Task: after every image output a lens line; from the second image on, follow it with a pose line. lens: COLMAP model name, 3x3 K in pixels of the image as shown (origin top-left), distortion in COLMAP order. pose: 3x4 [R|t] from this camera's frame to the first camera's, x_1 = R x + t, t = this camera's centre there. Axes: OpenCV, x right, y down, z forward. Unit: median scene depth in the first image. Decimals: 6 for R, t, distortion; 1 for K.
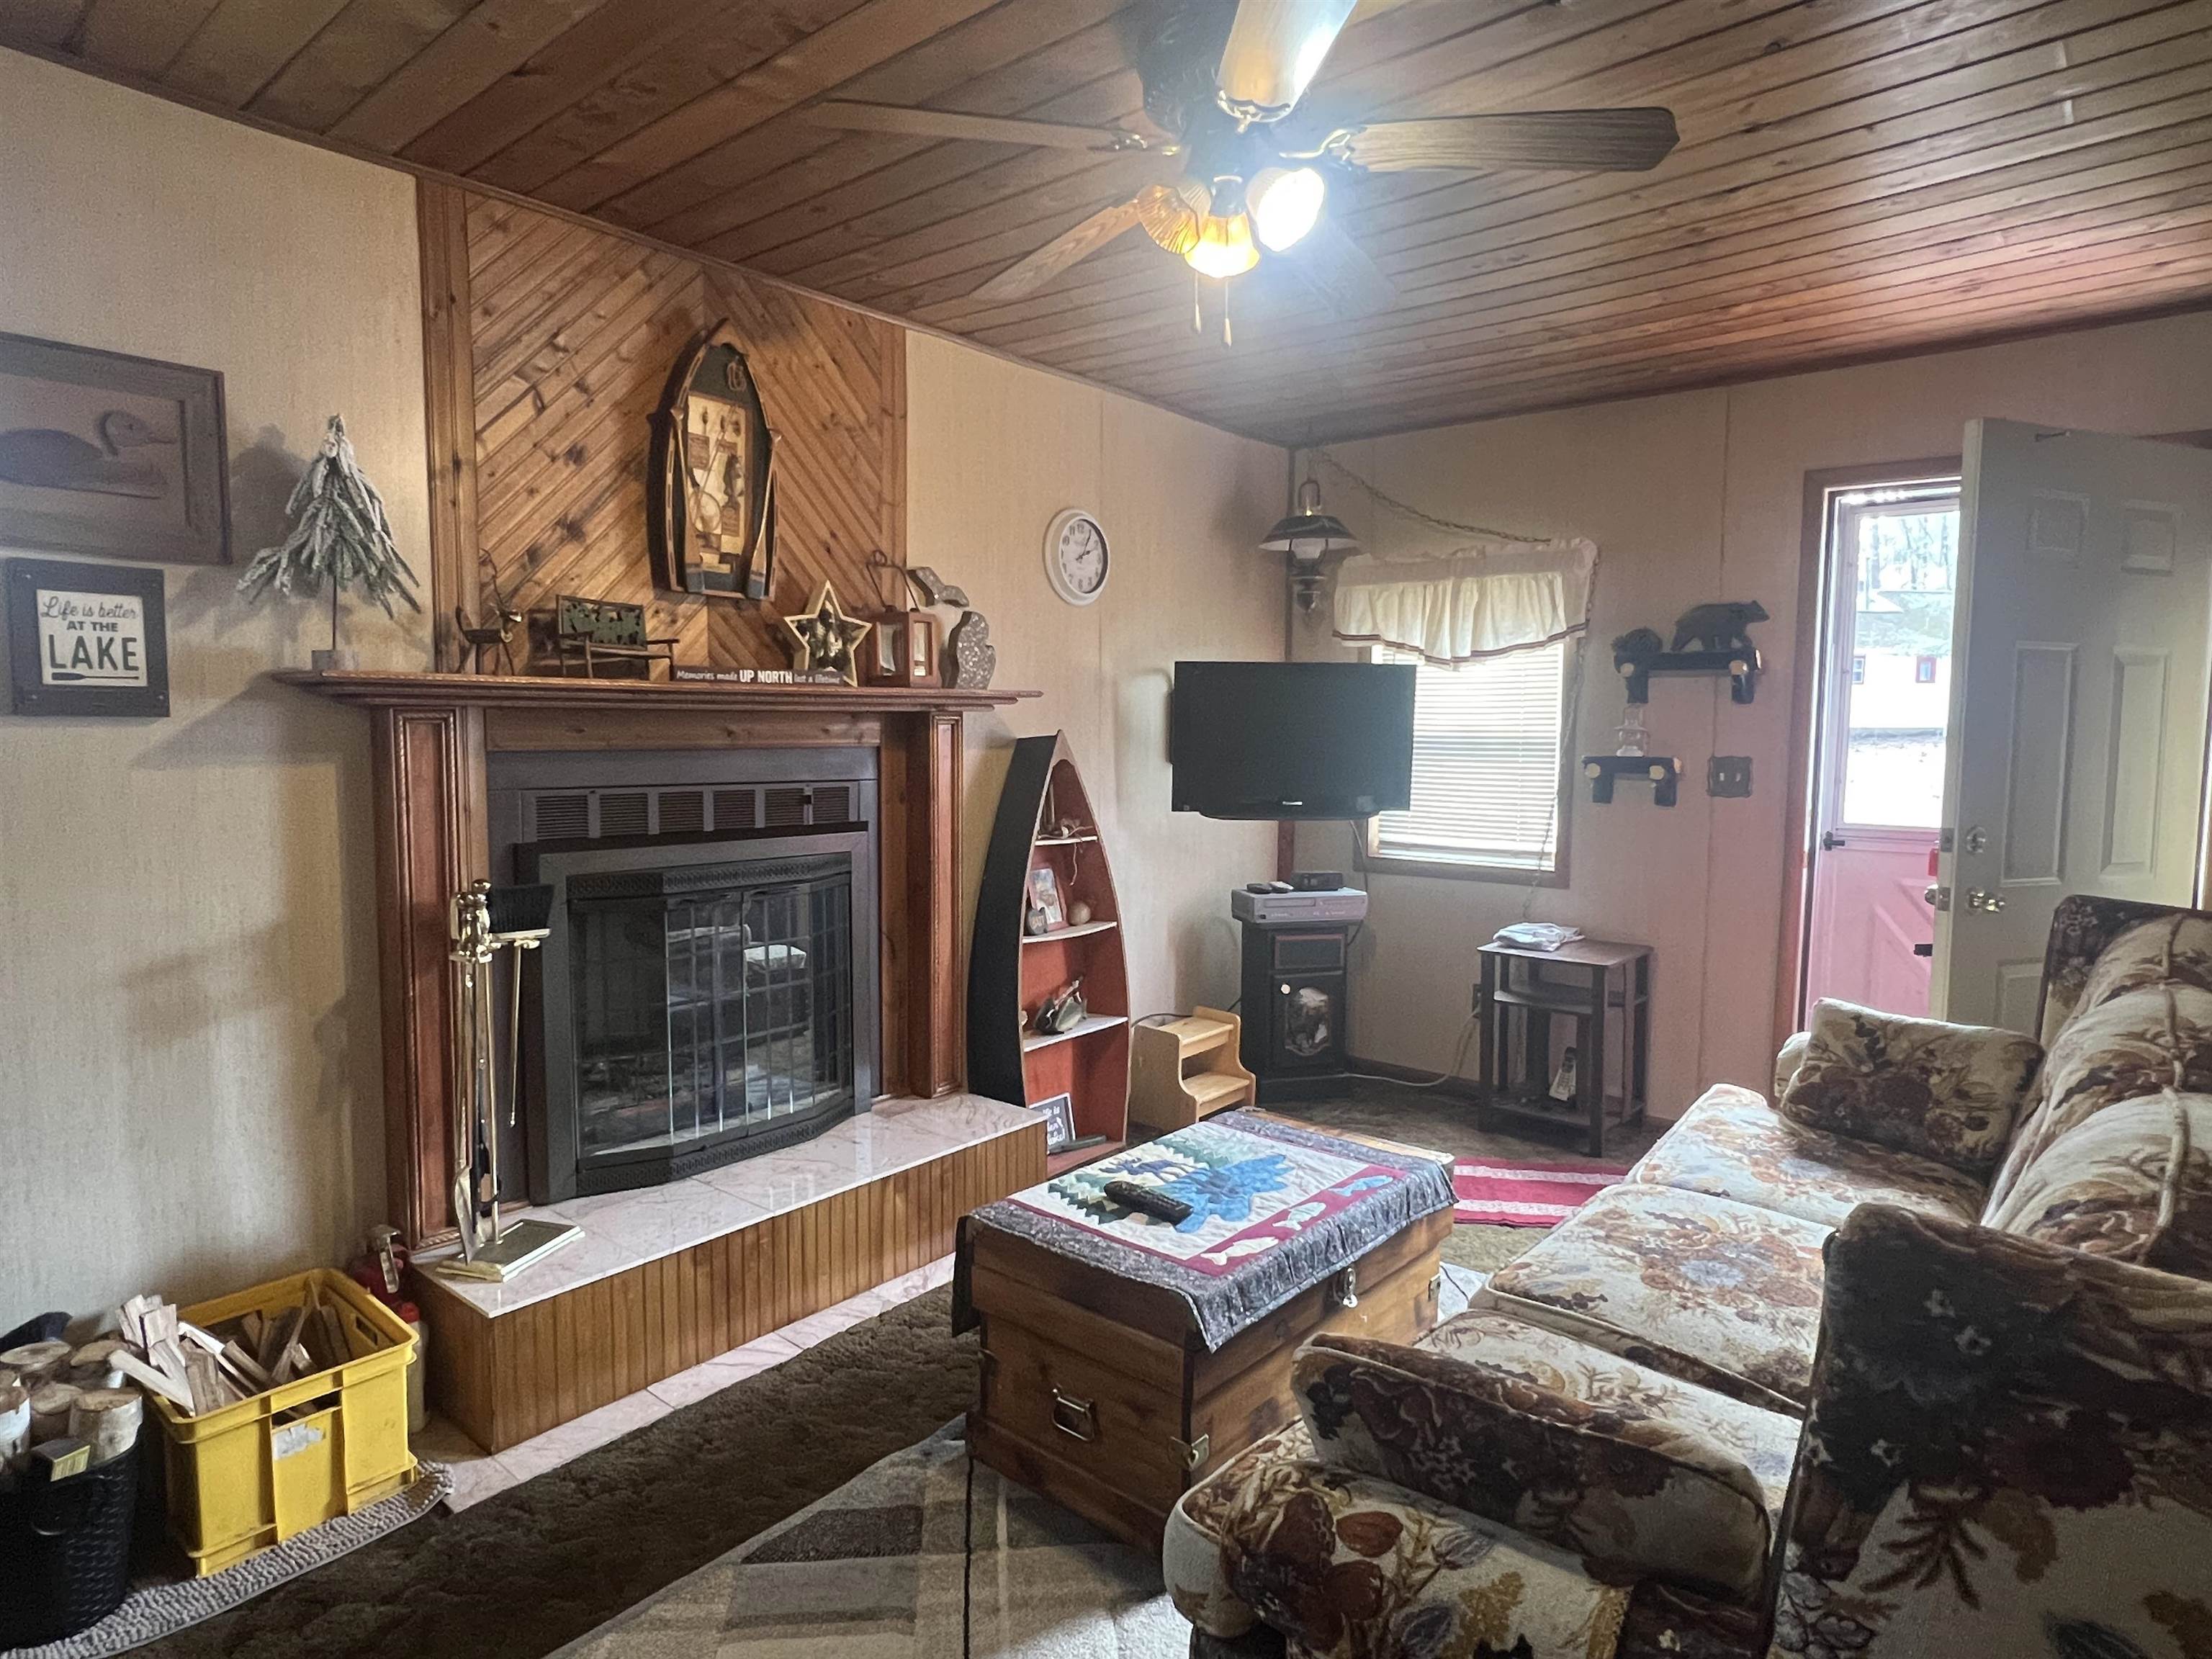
lens RADIAL K [[1260.7, 0, 1094.5], [0, 1260.7, 820.9], [0, 0, 1]] dist [-0.005479, 0.000516]
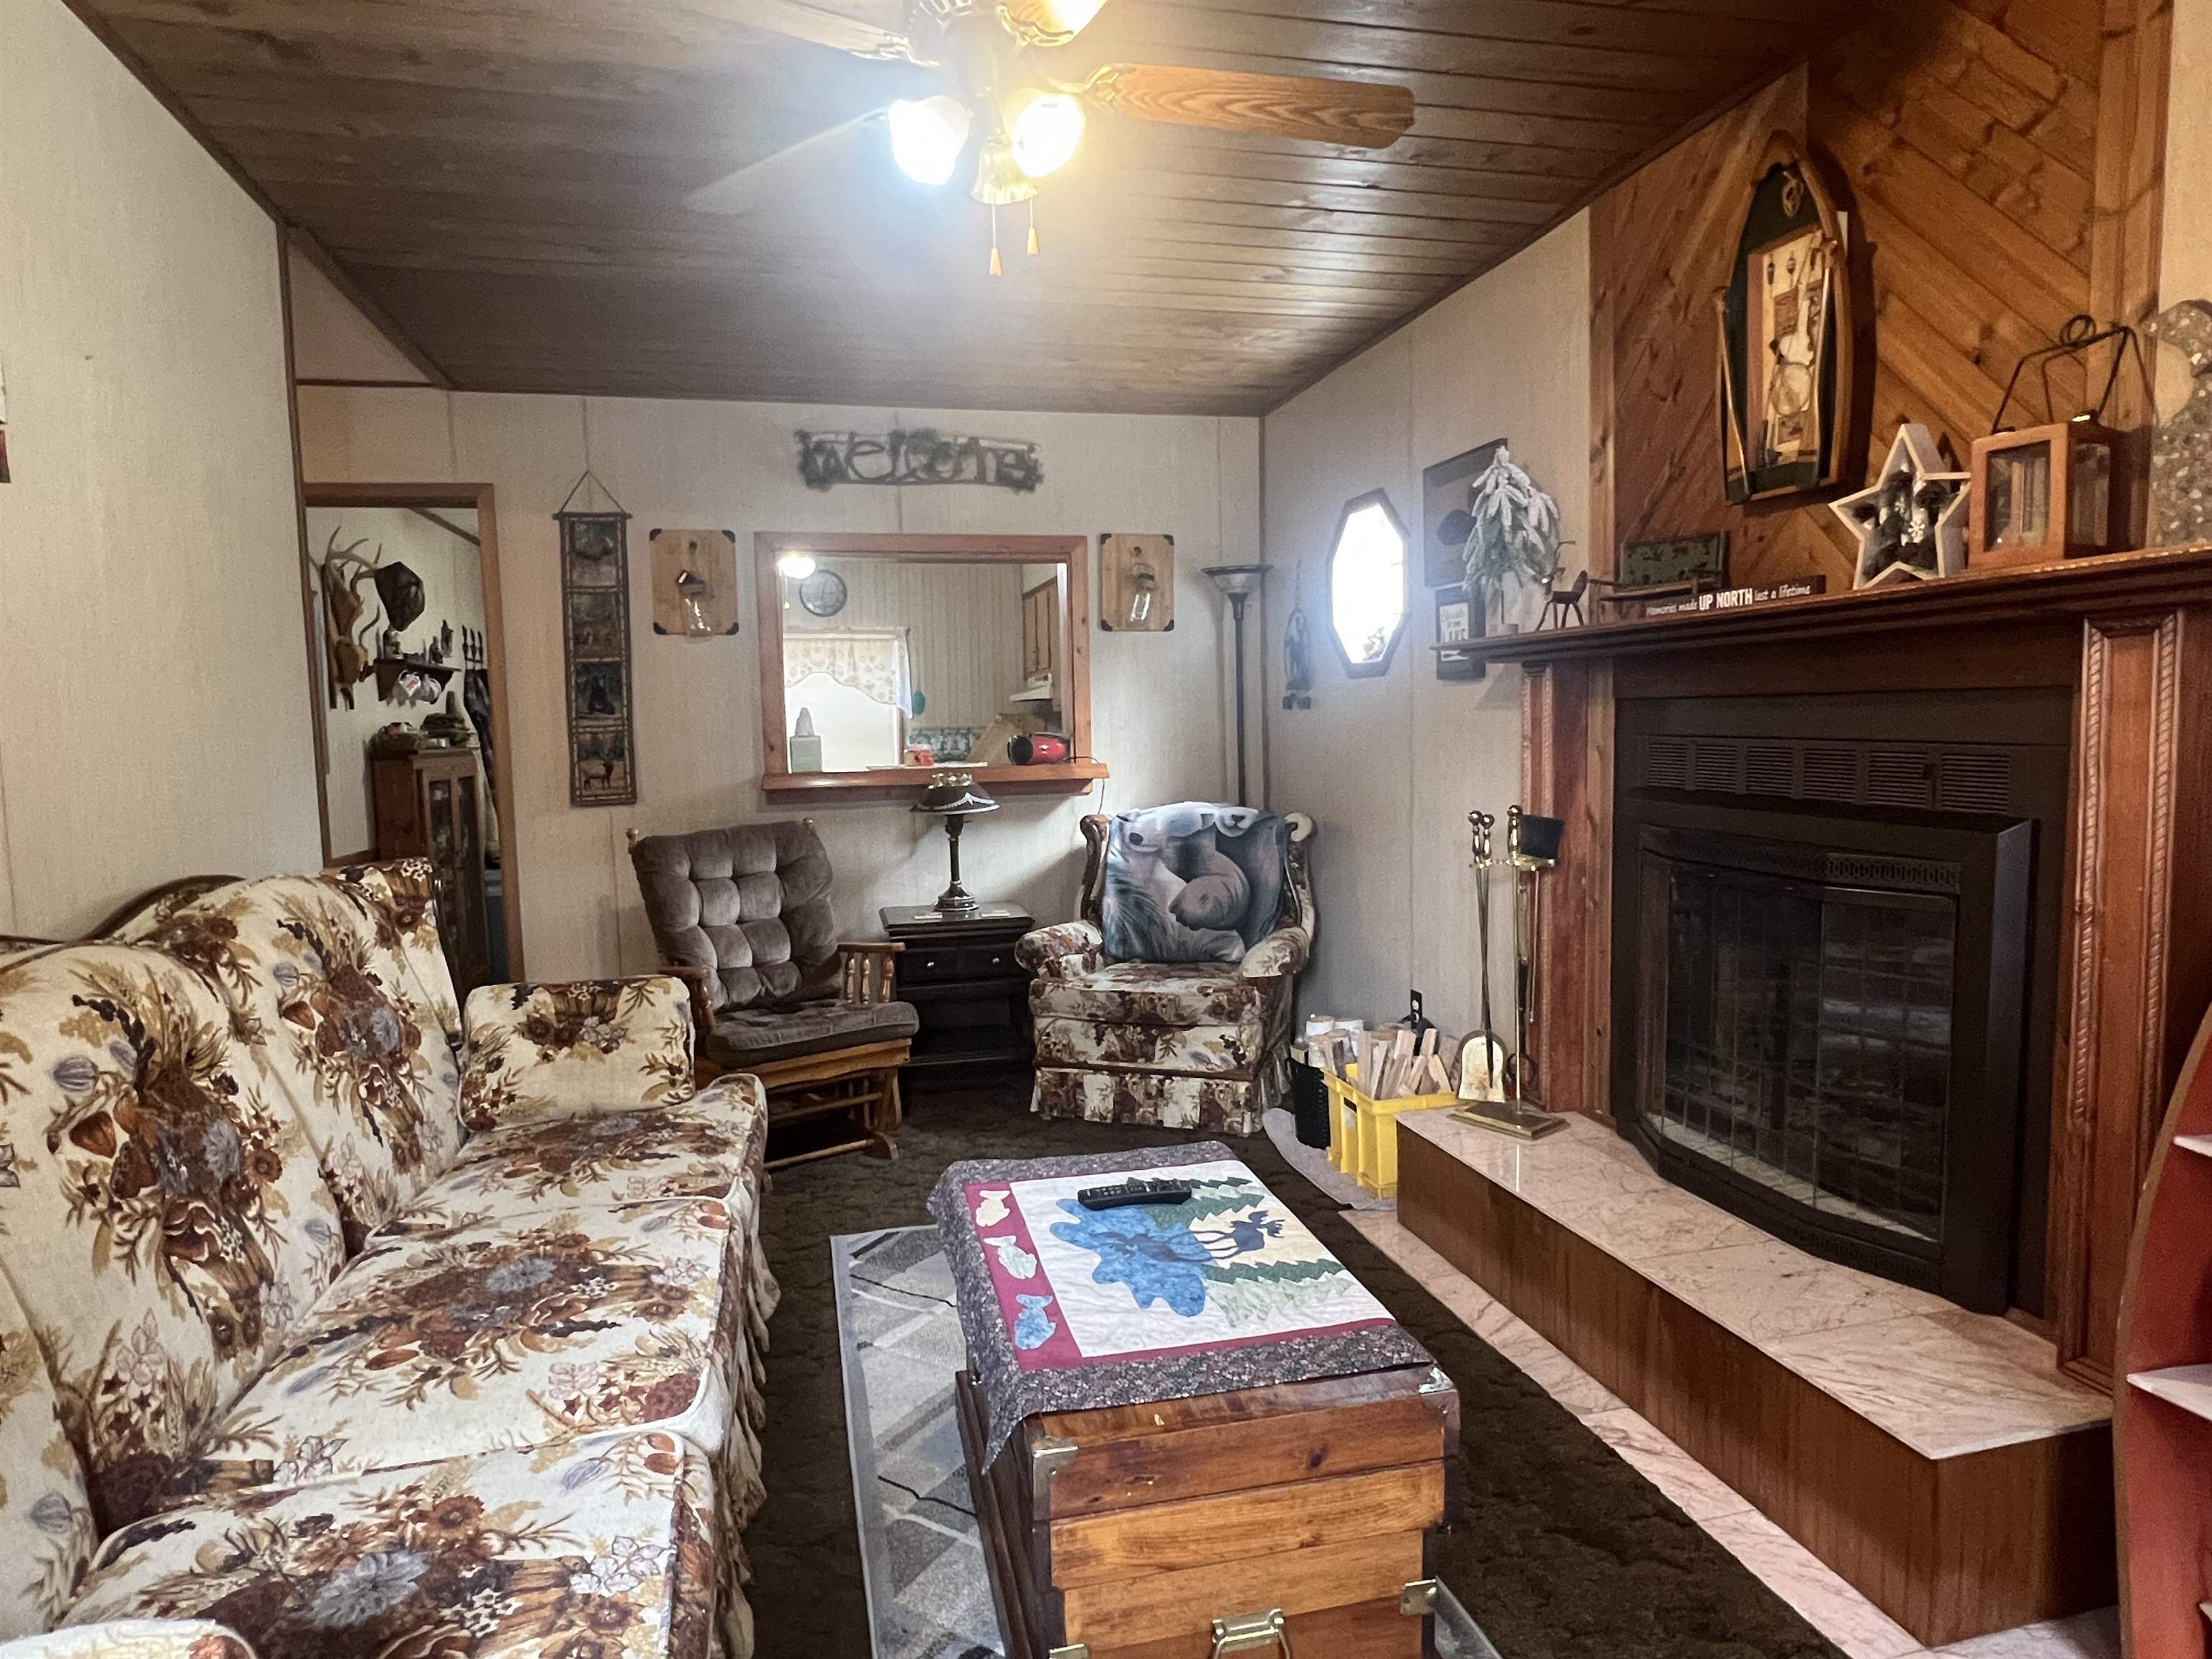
lens RADIAL K [[1260.7, 0, 1094.5], [0, 1260.7, 820.9], [0, 0, 1]] dist [-0.005479, 0.000516]
pose [[-0.587258, 0.073946, -0.806015, 0.719214], [-0.042656, 0.991607, 0.122052, -0.068825], [0.808275, 0.106058, -0.579175, 1.375955]]
